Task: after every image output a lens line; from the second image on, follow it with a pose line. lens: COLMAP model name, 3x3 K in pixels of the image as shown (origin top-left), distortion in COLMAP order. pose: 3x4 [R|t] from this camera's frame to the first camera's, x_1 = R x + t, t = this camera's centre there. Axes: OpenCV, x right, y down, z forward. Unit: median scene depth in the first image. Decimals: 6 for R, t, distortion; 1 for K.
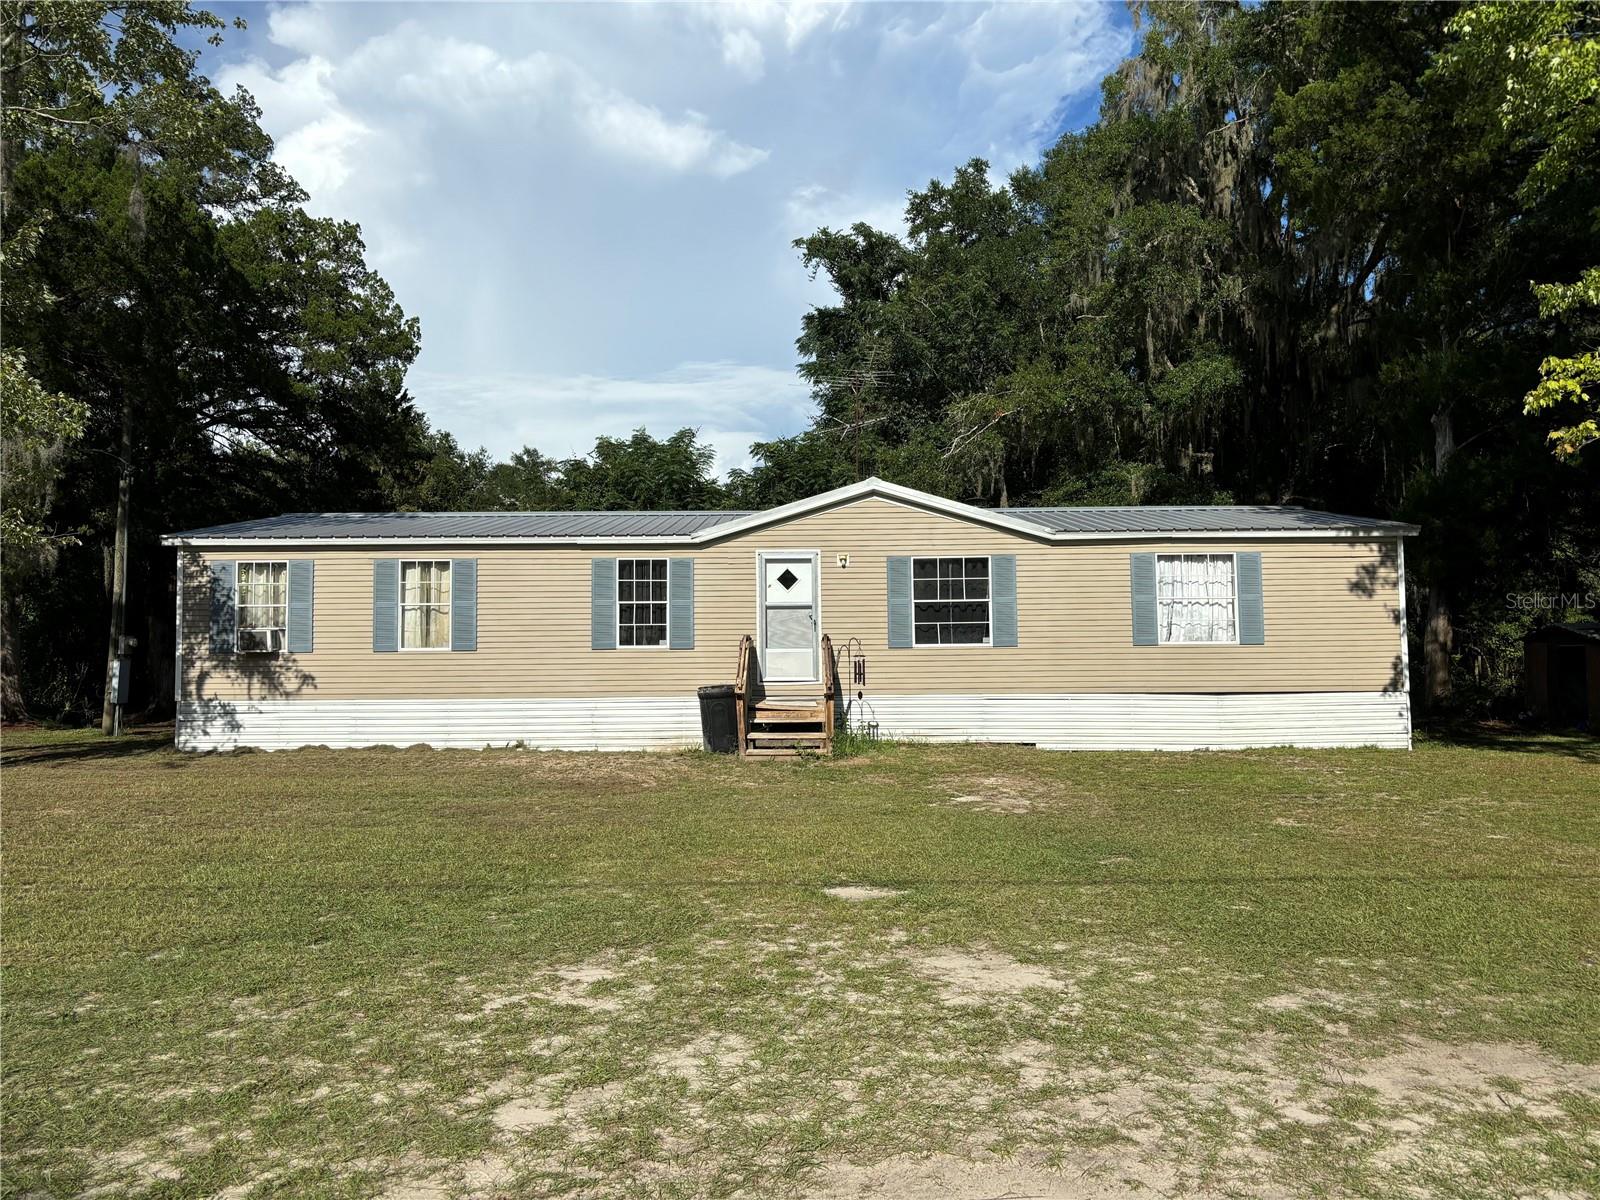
lens RADIAL K [[1174.5, 0, 800.0], [0, 1174.5, 600.0], [0, 0, 1]] dist [0.134142, -0.265983]
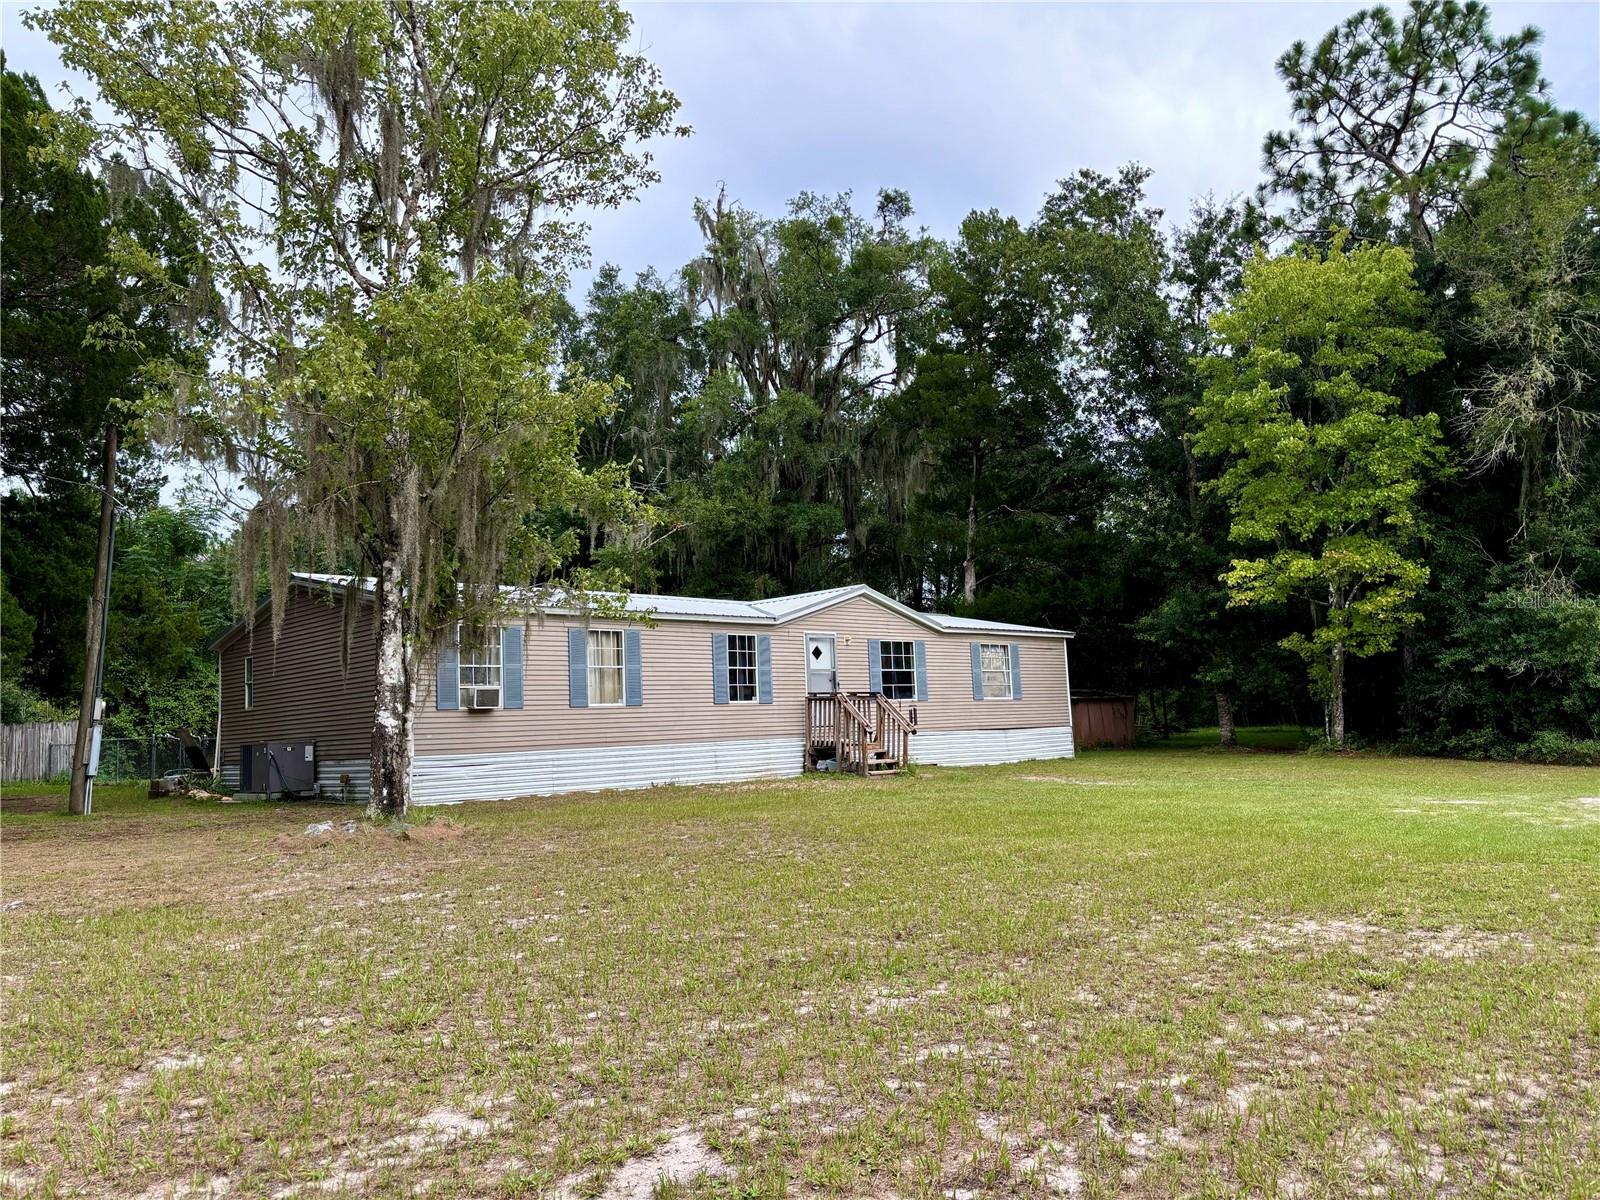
lens RADIAL K [[1174.5, 0, 800.0], [0, 1174.5, 600.0], [0, 0, 1]] dist [0.134142, -0.265983]
pose [[0.704985, 0.056241, 0.706989, -1.020752], [-0.014146, 0.997768, -0.065267, 0.011126], [-0.709081, 0.036011, 0.704206, 0.027915]]
